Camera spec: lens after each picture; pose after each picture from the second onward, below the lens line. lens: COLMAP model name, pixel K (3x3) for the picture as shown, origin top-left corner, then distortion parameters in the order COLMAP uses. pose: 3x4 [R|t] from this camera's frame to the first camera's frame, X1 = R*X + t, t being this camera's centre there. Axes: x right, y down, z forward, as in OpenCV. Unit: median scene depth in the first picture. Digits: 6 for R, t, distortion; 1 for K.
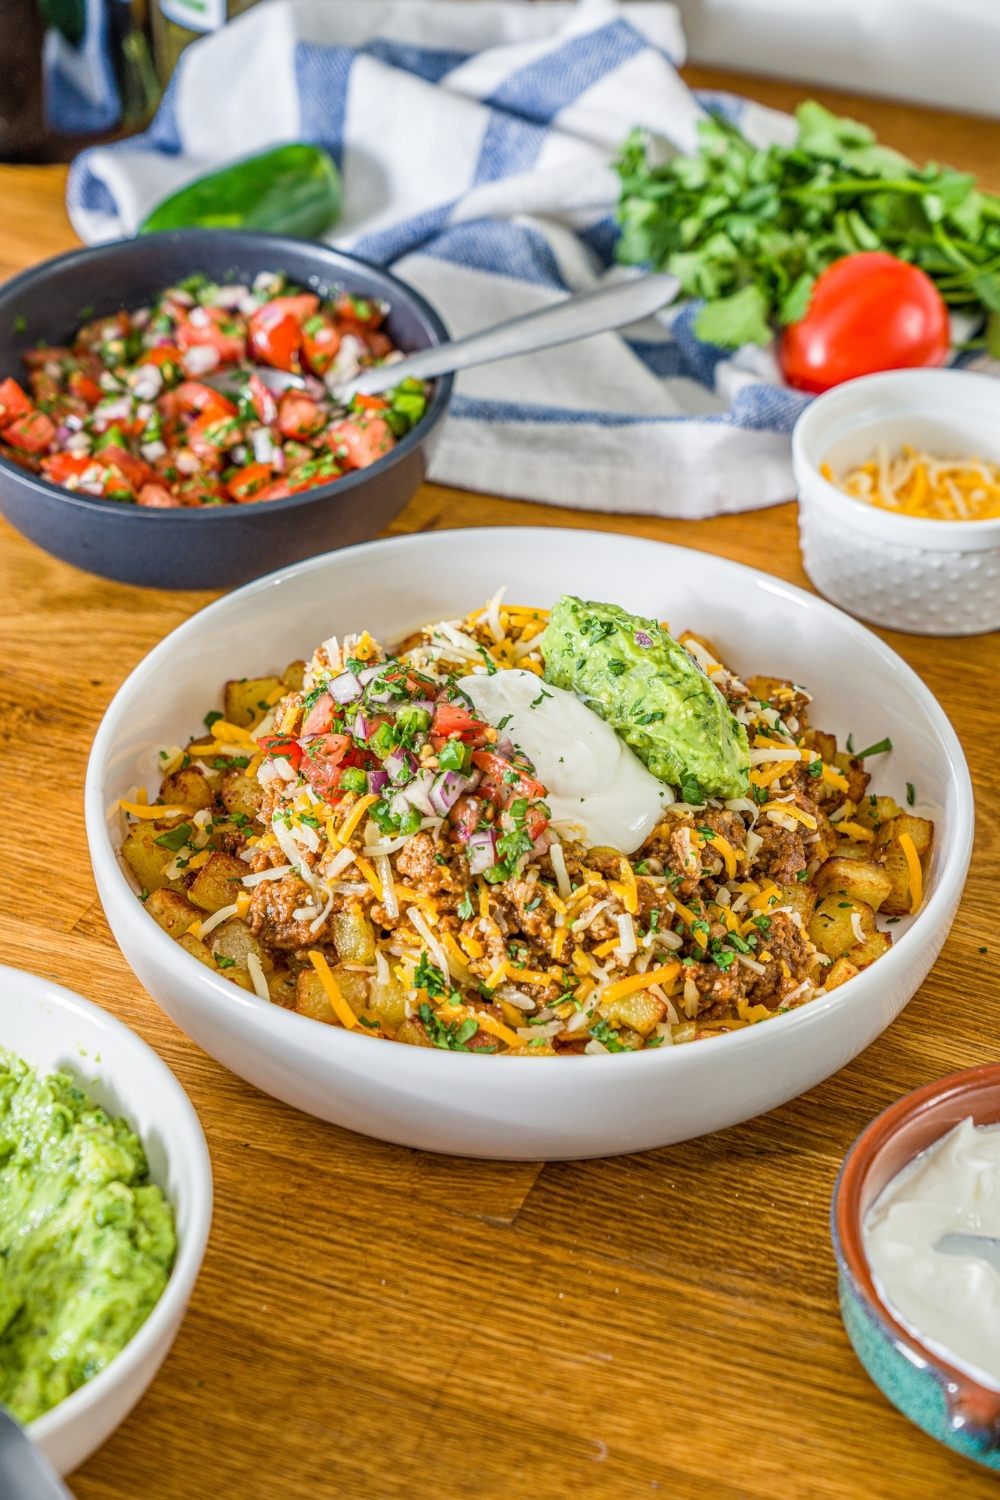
lens RADIAL K [[5551.0, 0, 500.0], [0, 5551.0, 750.0], [0, 0, 1]] dist [-0.801863, 0.154781]
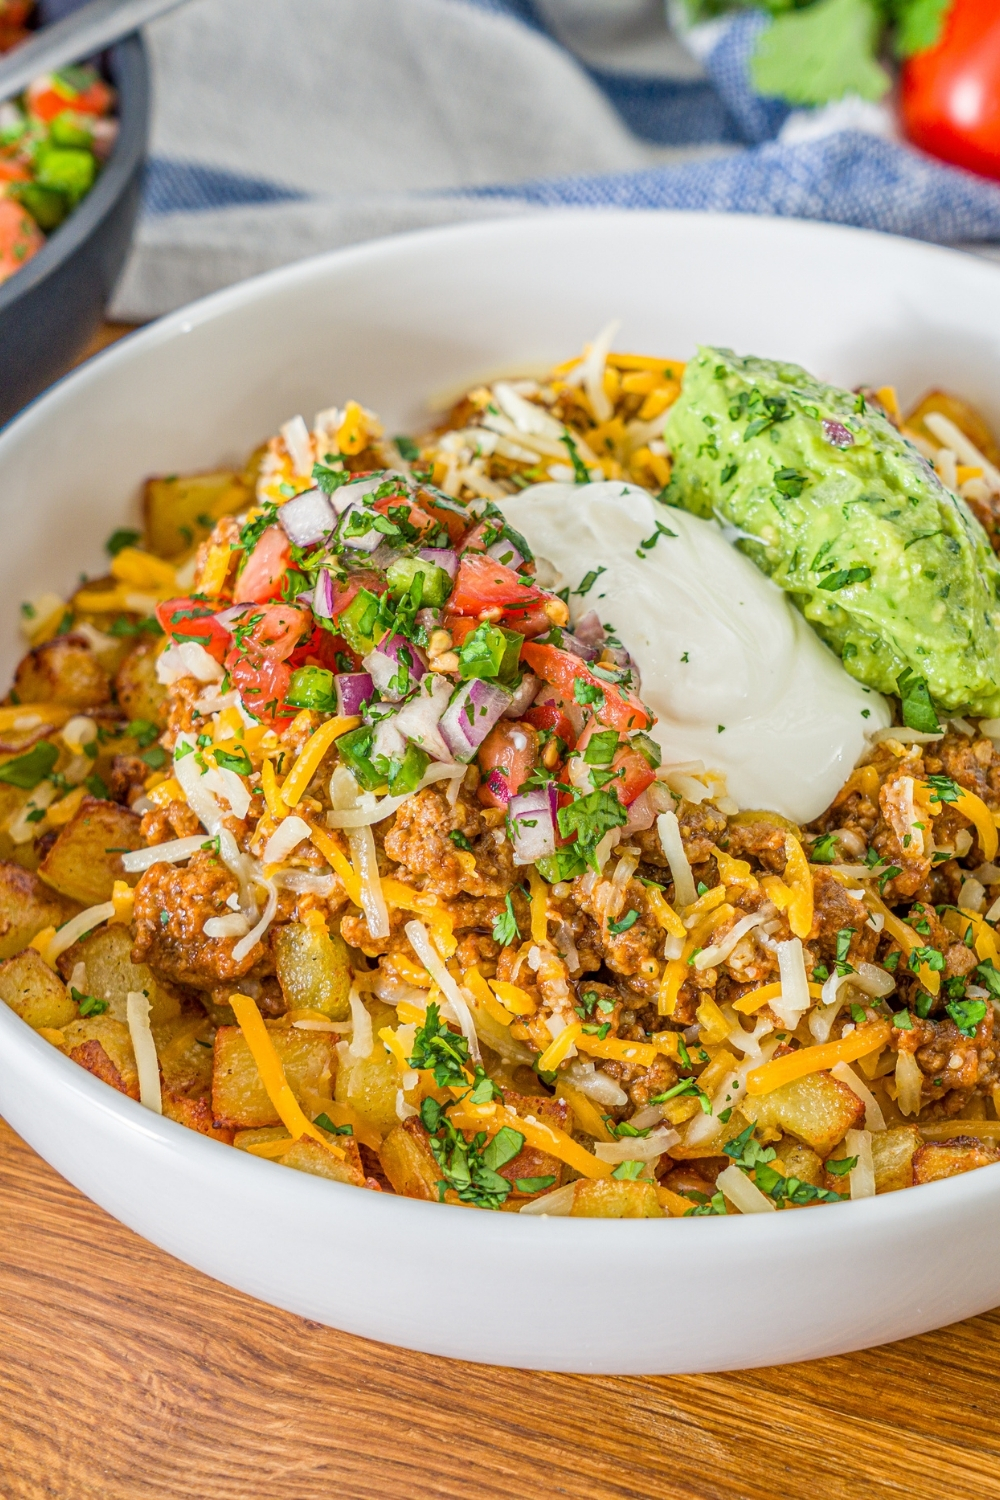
lens RADIAL K [[5551.0, 0, 500.0], [0, 5551.0, 750.0], [0, 0, 1]] dist [-0.801863, 0.154781]
pose [[0.996644, 0.009938, -0.081258, 0.038218], [-0.002069, 0.995345, 0.096357, -0.042638], [0.081837, -0.095865, 0.992024, 0.444615]]
